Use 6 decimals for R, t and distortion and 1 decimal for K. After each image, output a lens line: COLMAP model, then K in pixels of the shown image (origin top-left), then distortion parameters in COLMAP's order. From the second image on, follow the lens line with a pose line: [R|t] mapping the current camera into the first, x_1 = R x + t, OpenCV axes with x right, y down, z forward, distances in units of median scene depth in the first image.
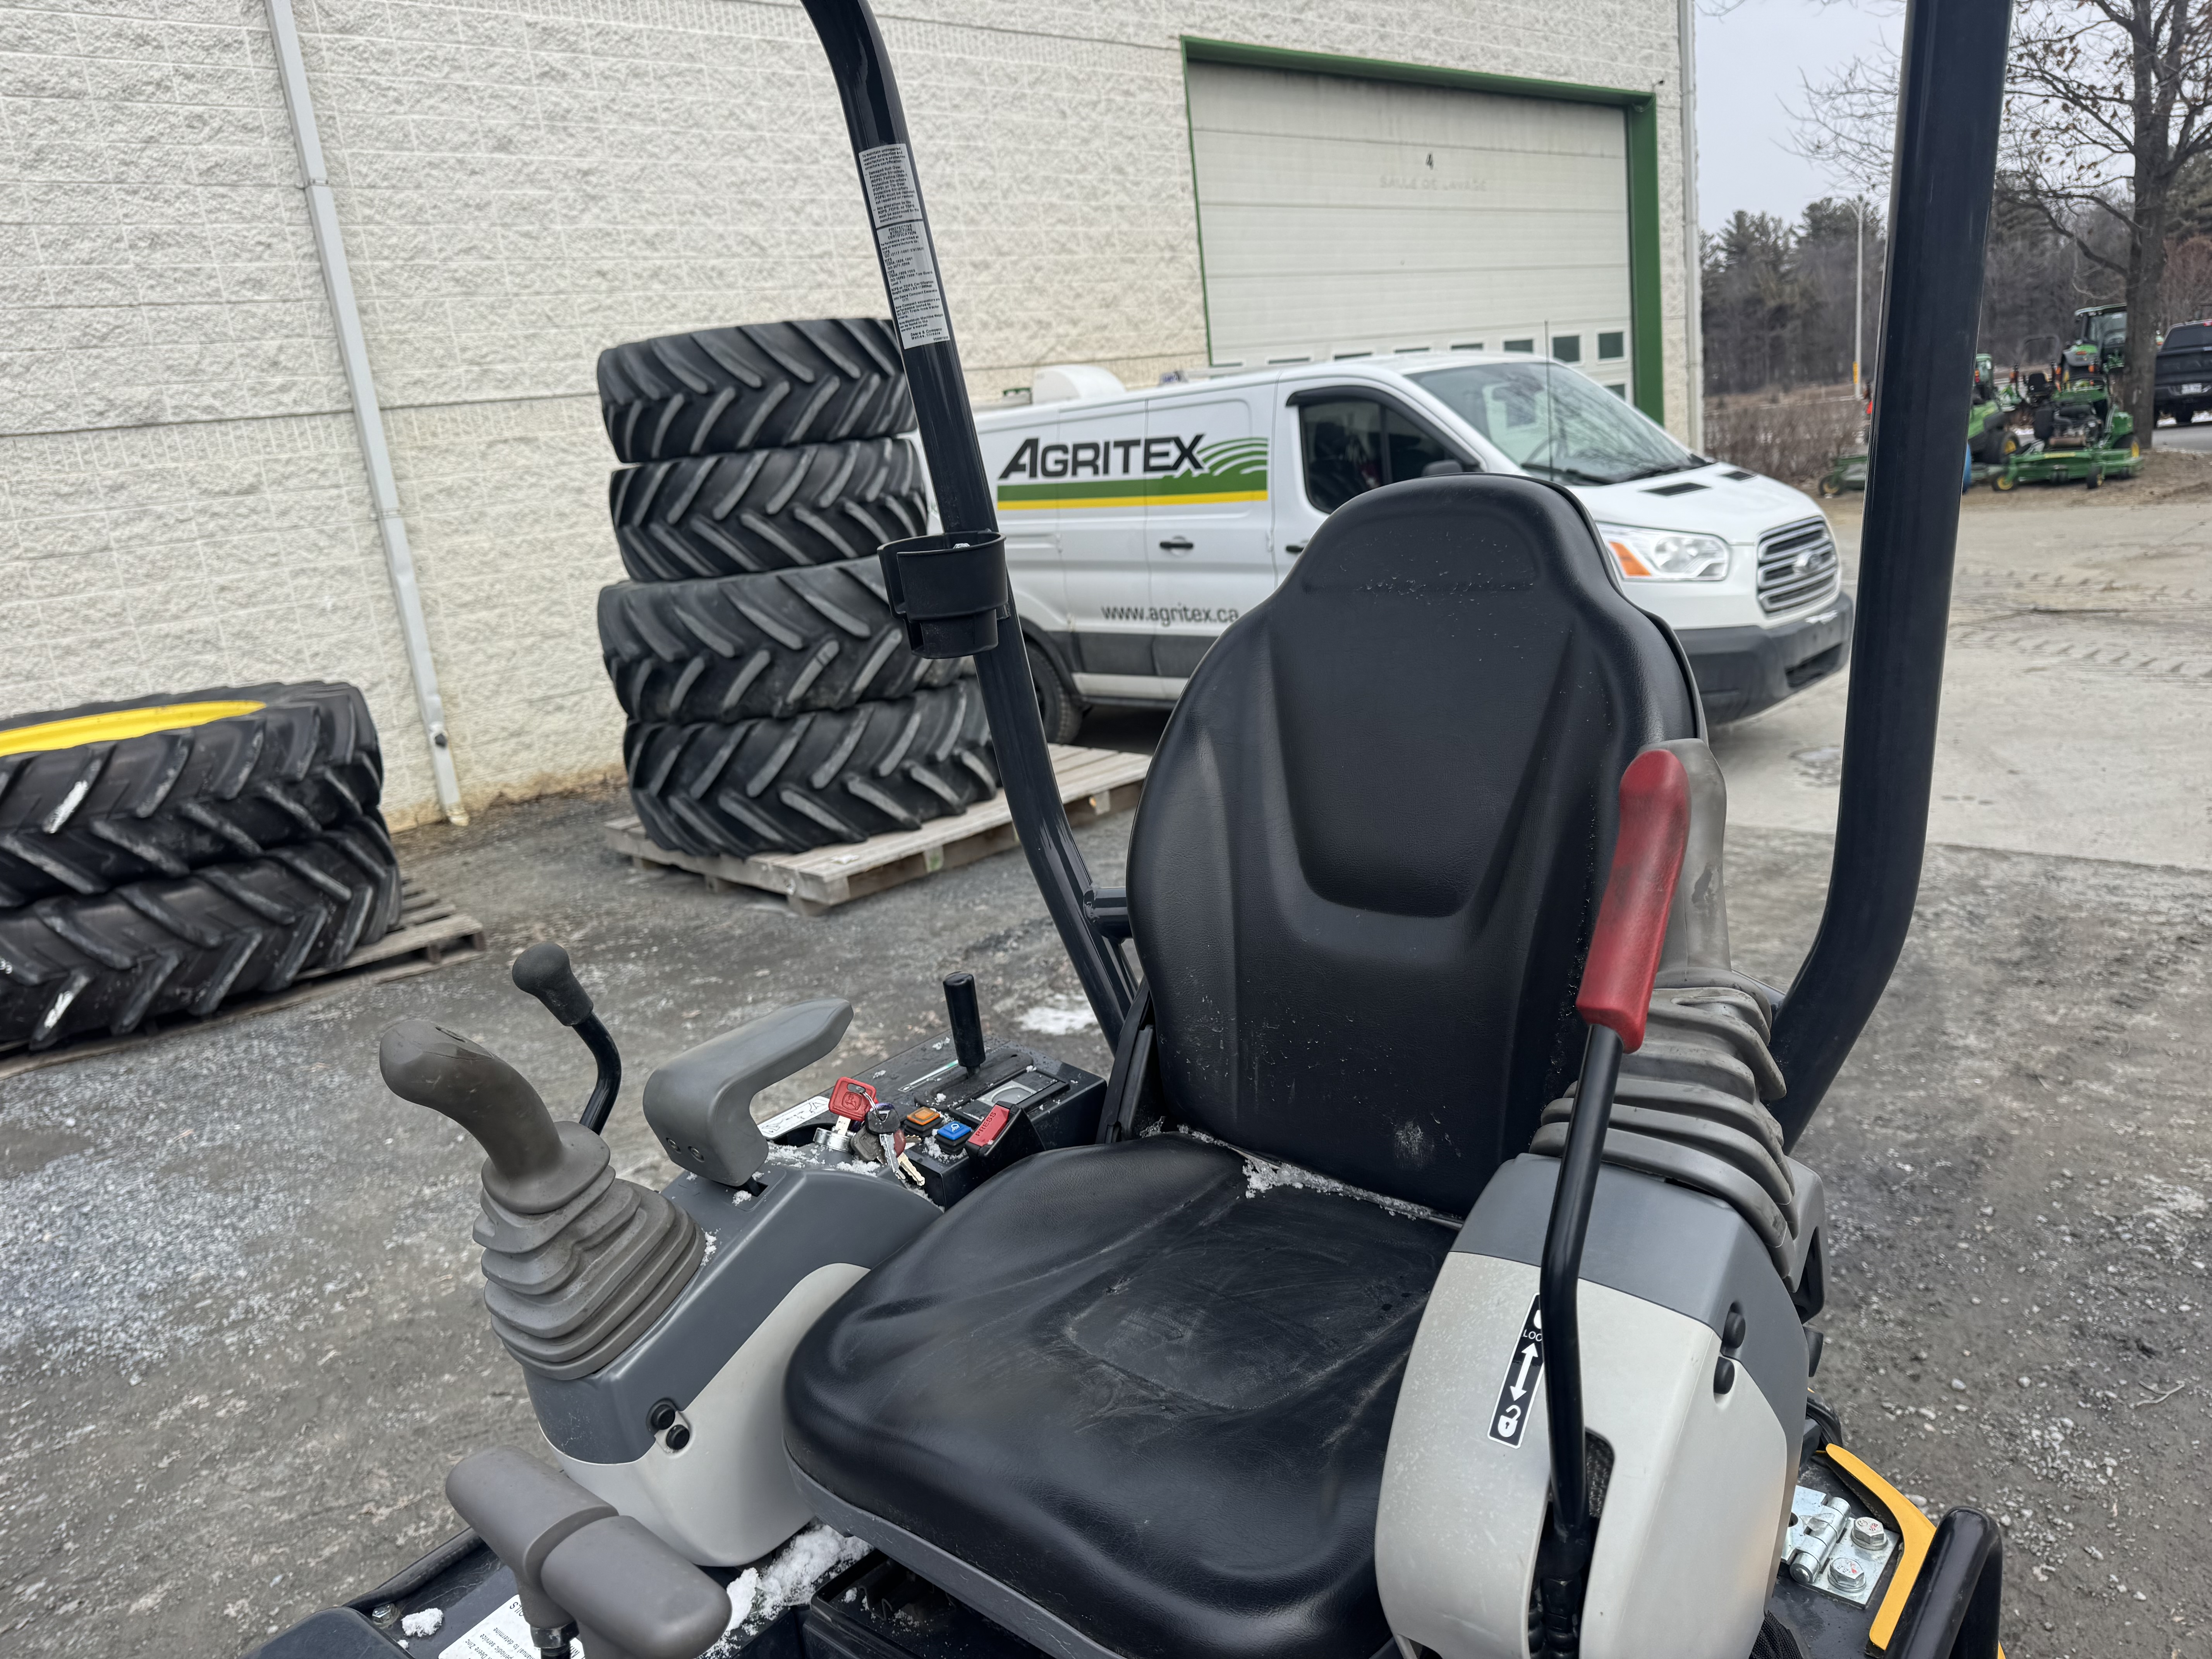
lens RADIAL K [[1435.3, 0, 1164.1], [0, 1435.3, 763.0], [0, 0, 1]] dist [0.066872, -0.086034]
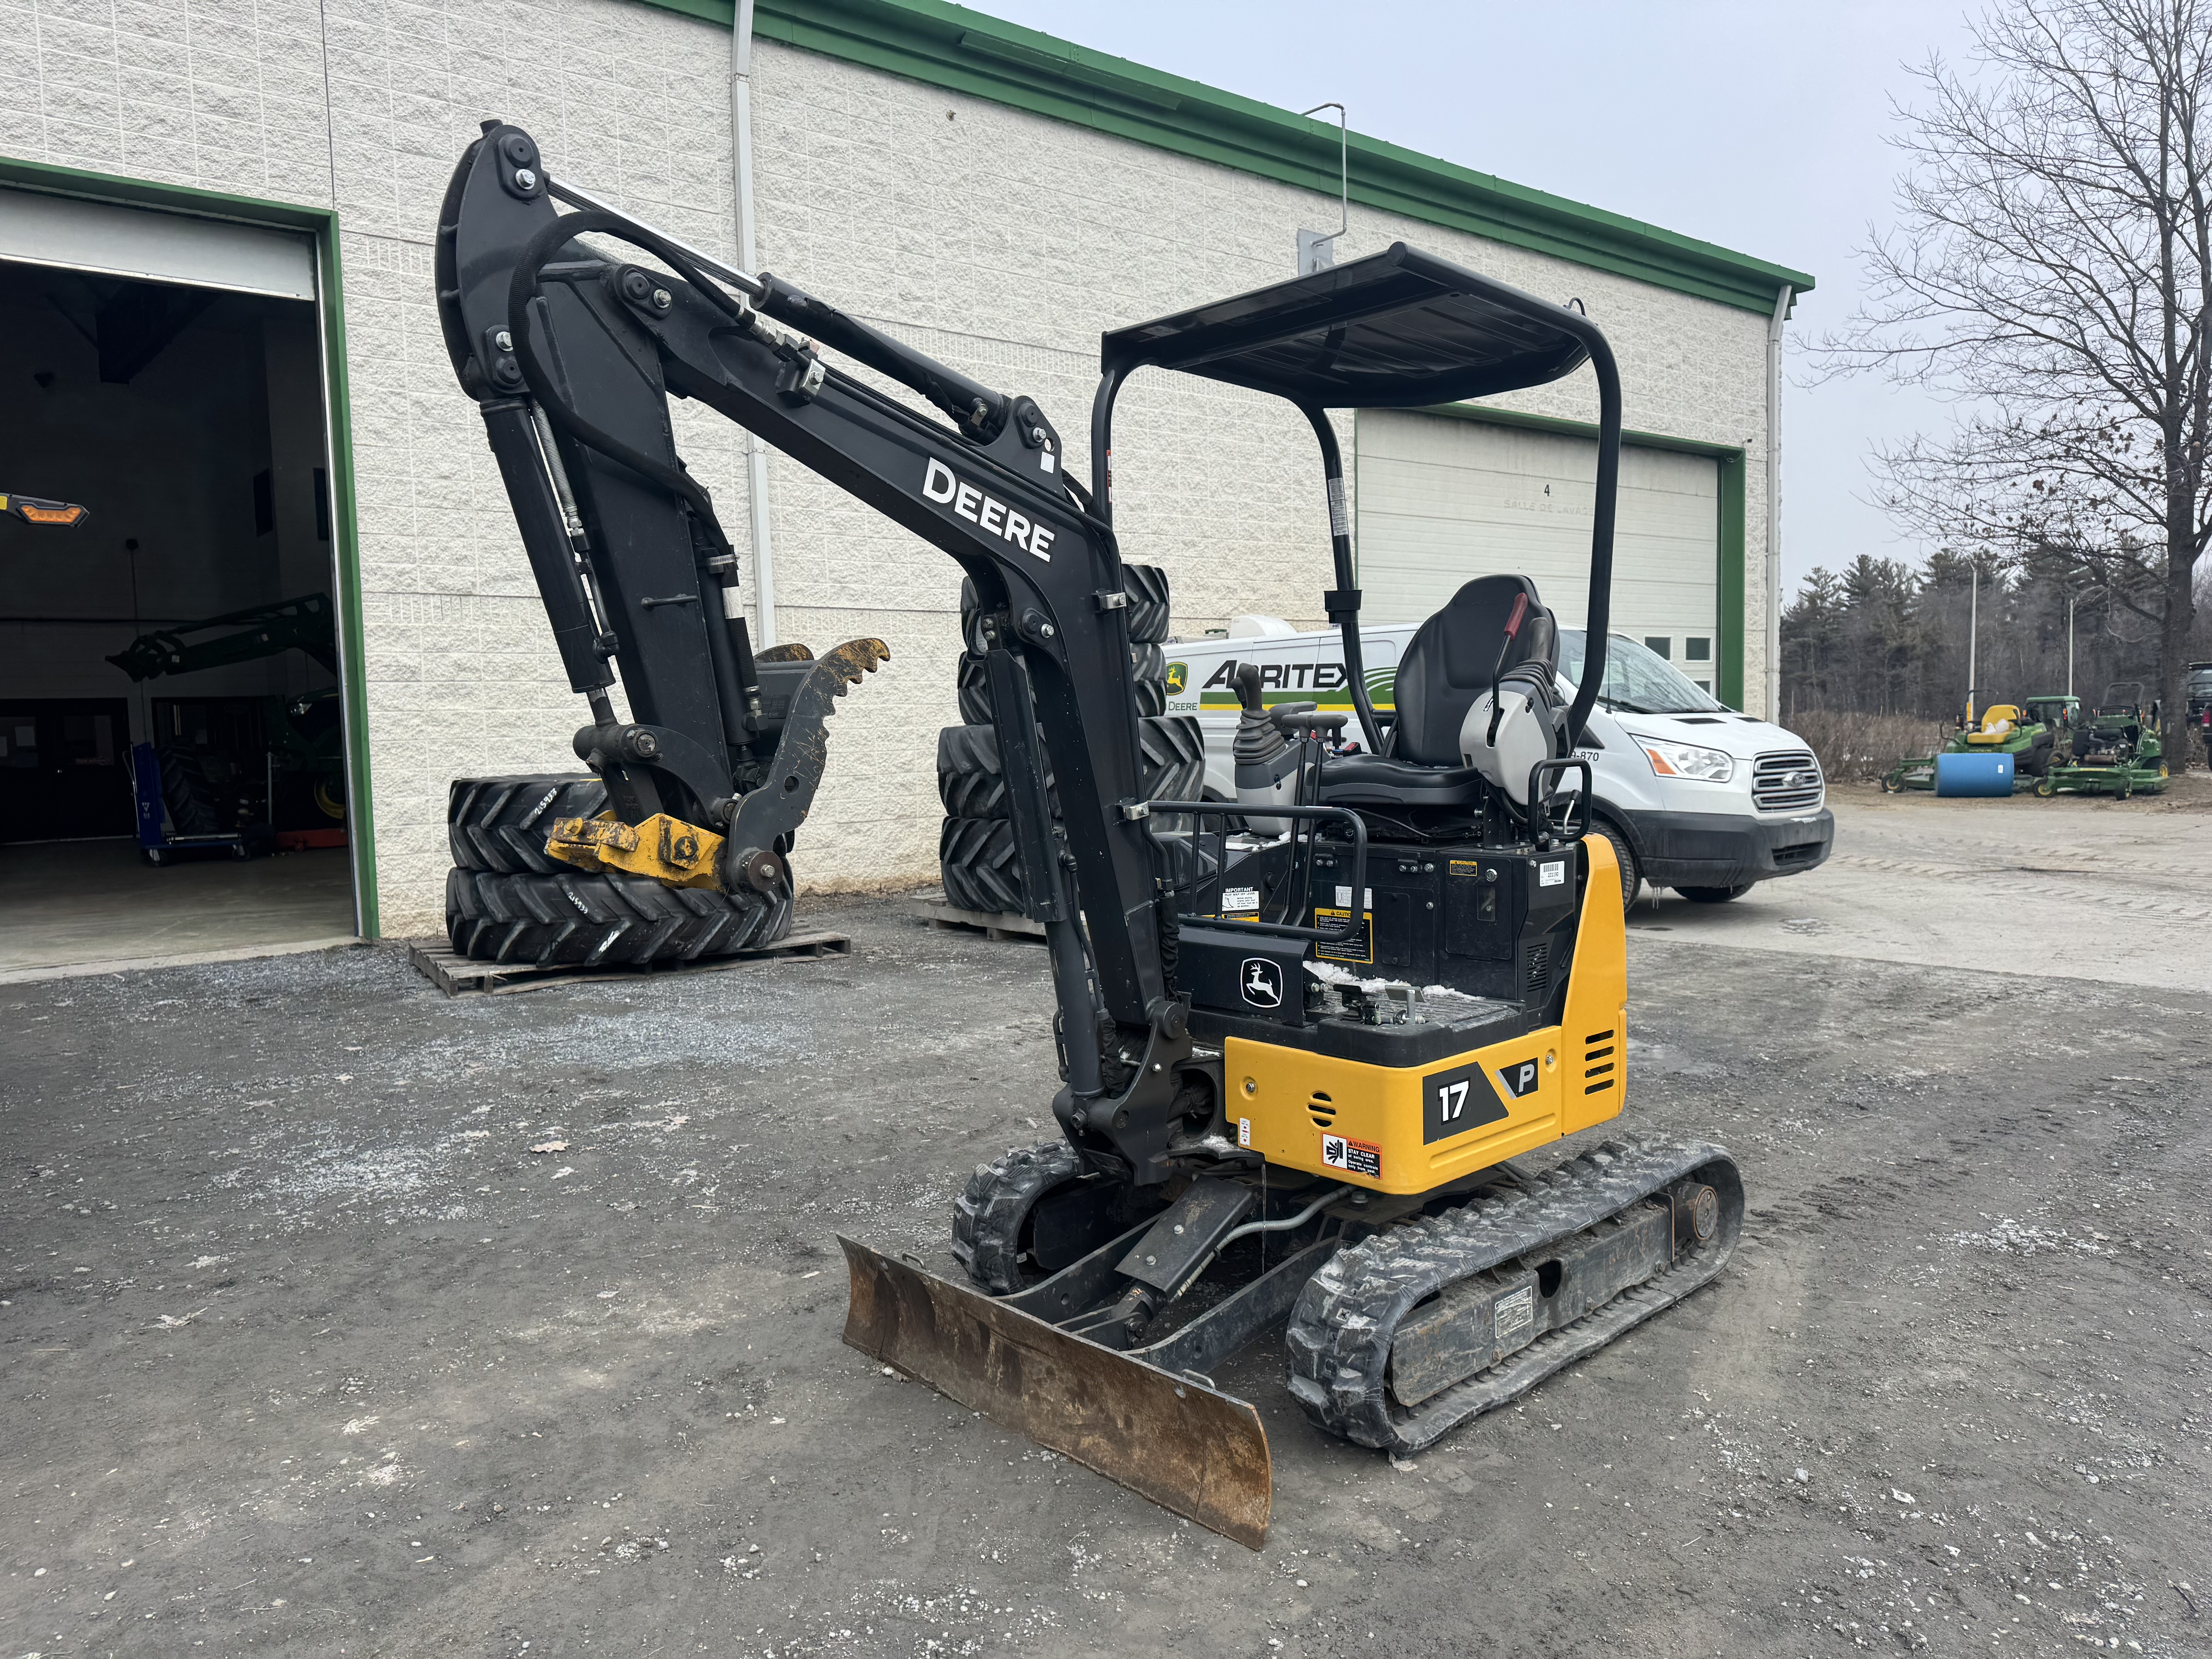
lens RADIAL K [[1522.1, 0, 1119.1], [0, 1522.1, 831.6], [0, 0, 1]] dist [0.077311, -0.103412]
pose [[0.991695, 0.089707, -0.092162, -0.045492], [-0.103200, 0.982672, -0.153969, 0.157332], [0.076753, 0.162202, 0.983768, -0.381353]]
